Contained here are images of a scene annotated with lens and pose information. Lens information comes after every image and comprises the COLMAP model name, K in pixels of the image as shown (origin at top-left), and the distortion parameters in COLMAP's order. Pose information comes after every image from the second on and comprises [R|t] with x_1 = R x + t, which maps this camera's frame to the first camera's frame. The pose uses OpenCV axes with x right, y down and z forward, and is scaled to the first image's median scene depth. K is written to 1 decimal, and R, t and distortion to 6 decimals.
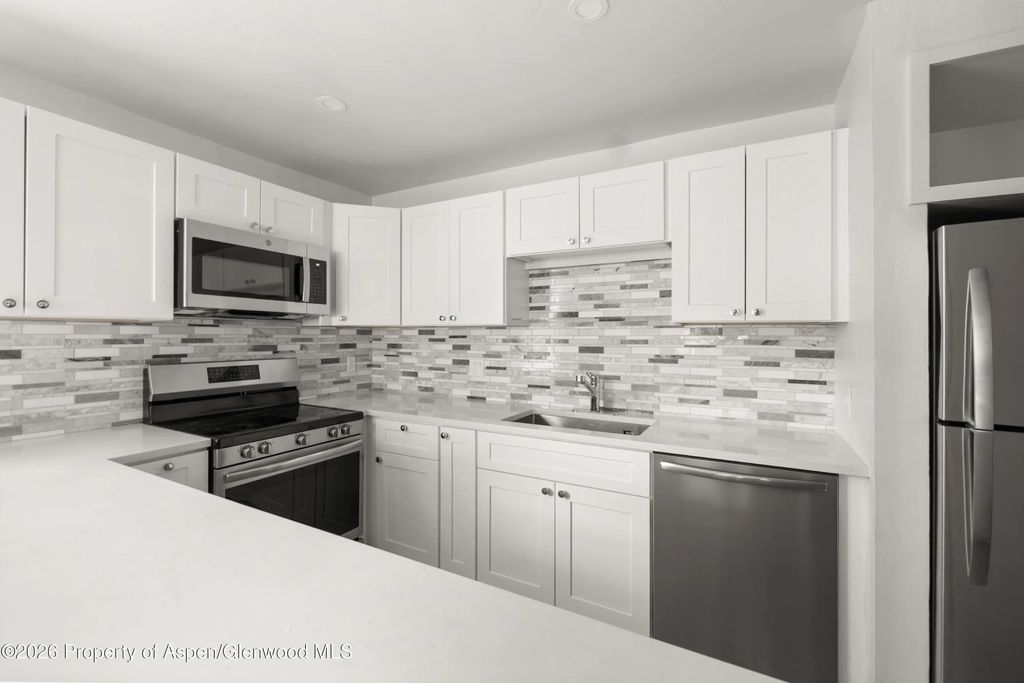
lens RADIAL K [[435.6, 0, 512.0], [0, 435.6, 341.5], [0, 0, 1]] dist [-0.000082, 0.000027]
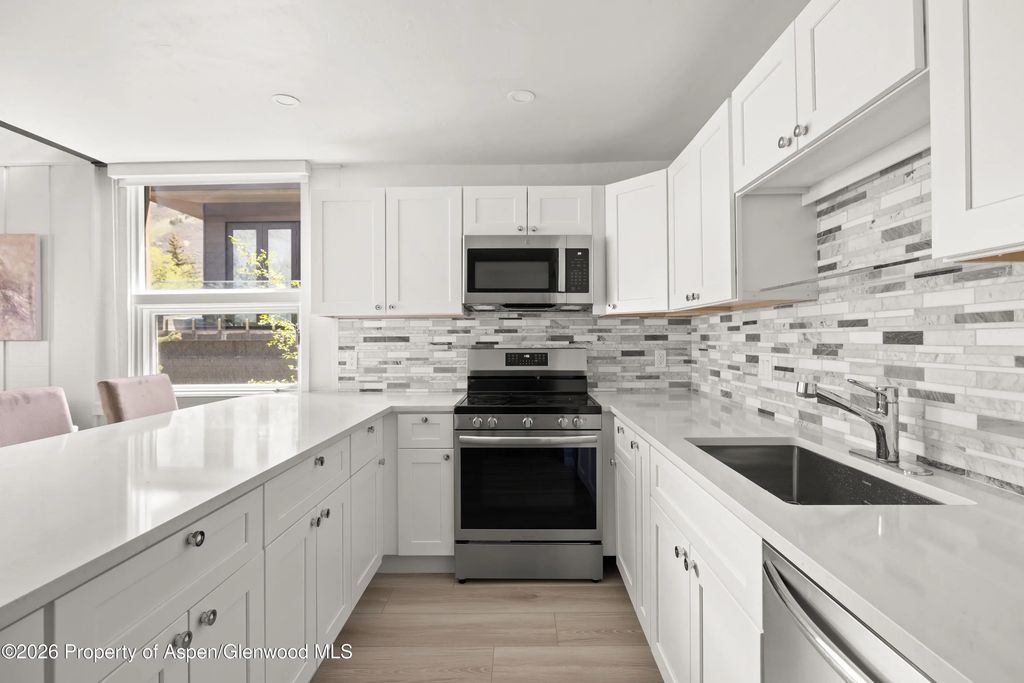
lens RADIAL K [[488.4, 0, 512.0], [0, 488.4, 341.5], [0, 0, 1]] dist [0.000412, -0.000032]
pose [[0.465861, 0.001483, -0.884857, 0.457639], [-0.005927, 0.999981, -0.001445, 0.026370], [0.884838, 0.005917, 0.465861, 0.339011]]
